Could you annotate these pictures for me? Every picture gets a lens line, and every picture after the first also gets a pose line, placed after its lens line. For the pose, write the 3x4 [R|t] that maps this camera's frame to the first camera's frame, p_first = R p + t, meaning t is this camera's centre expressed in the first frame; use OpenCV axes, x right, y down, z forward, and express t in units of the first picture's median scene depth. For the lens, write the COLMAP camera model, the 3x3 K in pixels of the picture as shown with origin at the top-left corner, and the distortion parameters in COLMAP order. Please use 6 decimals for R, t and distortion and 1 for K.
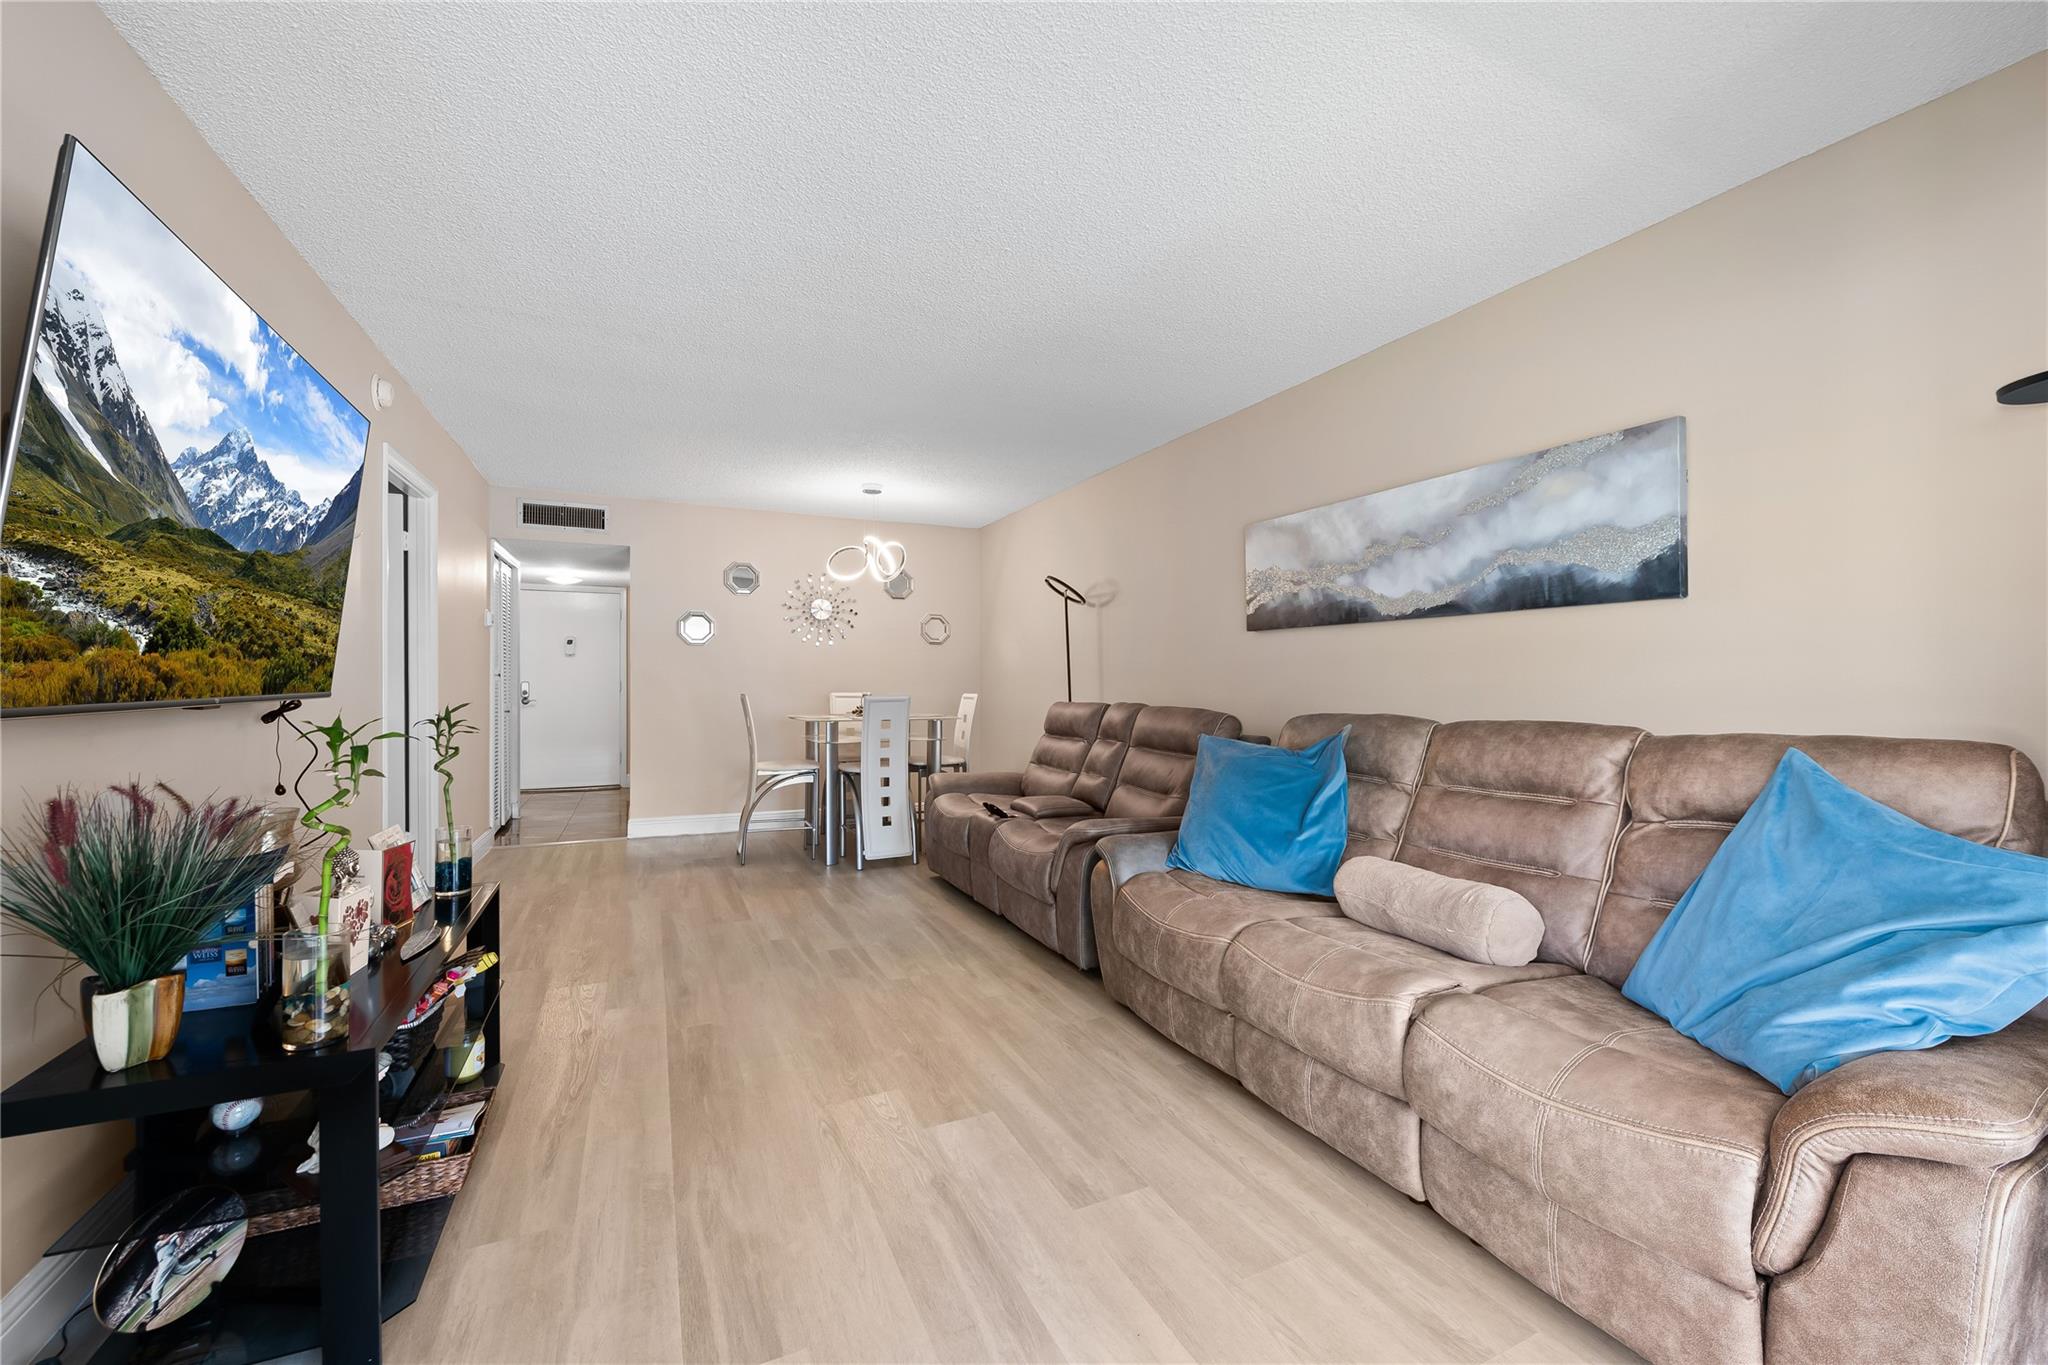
lens RADIAL K [[819.5, 0, 1061.6], [0, 819.5, 669.8], [0, 0, 1]] dist [-0.005262, -0.000406]
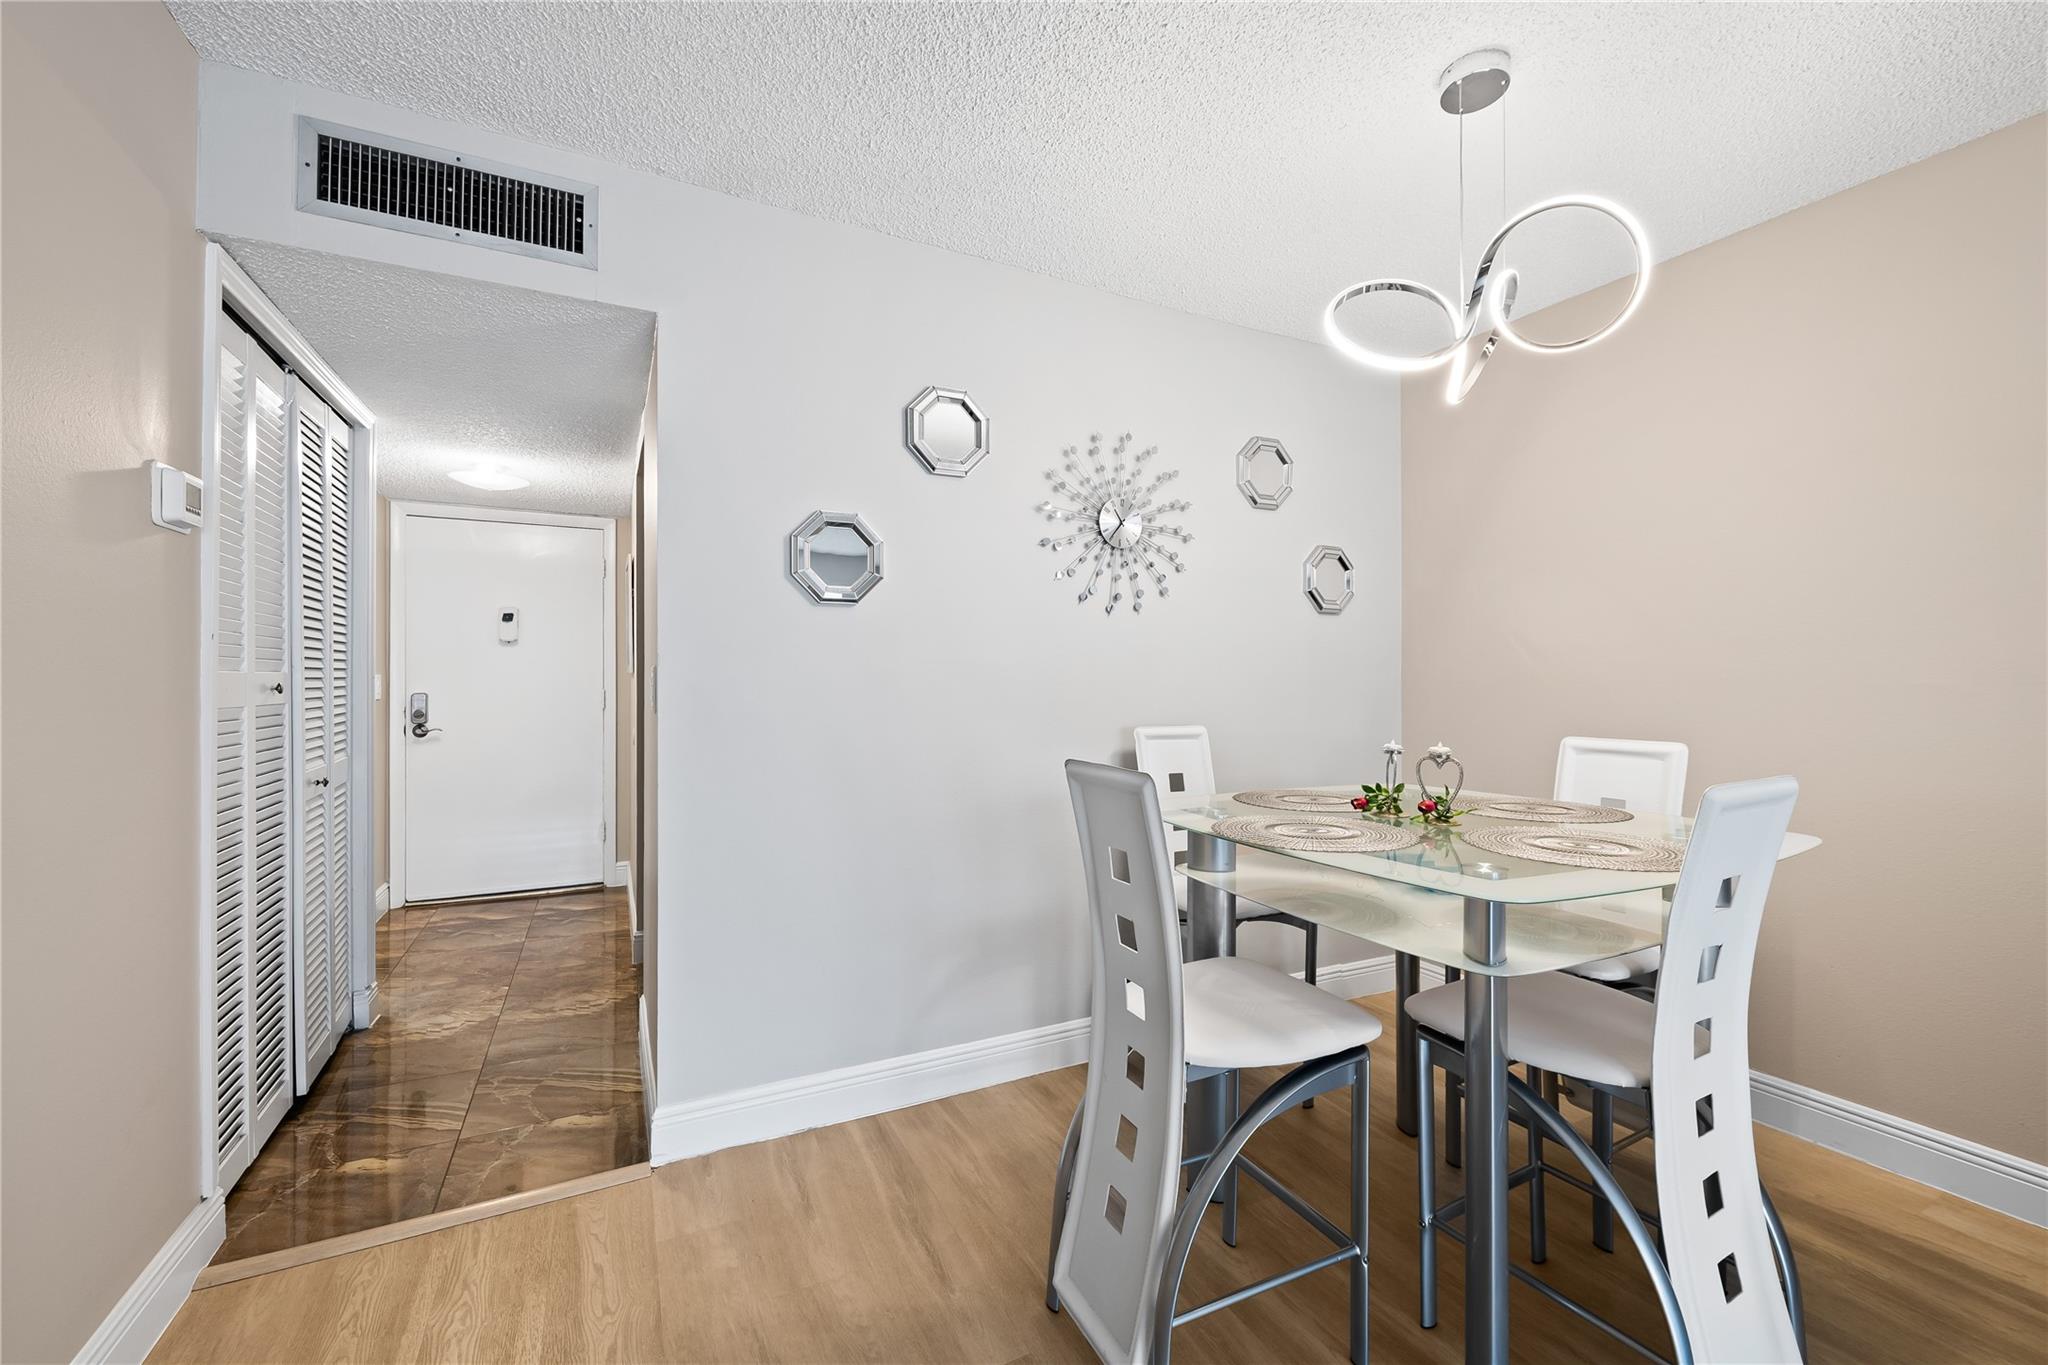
lens RADIAL K [[819.5, 0, 1018.2], [0, 819.5, 664.9], [0, 0, 1]] dist [-0.005262, -0.000406]
pose [[0.999992, 0.001418, -0.003618, -0.378953], [-0.001406, 0.999993, 0.003341, -0.006551], [0.003622, -0.003336, 0.999988, 0.667244]]
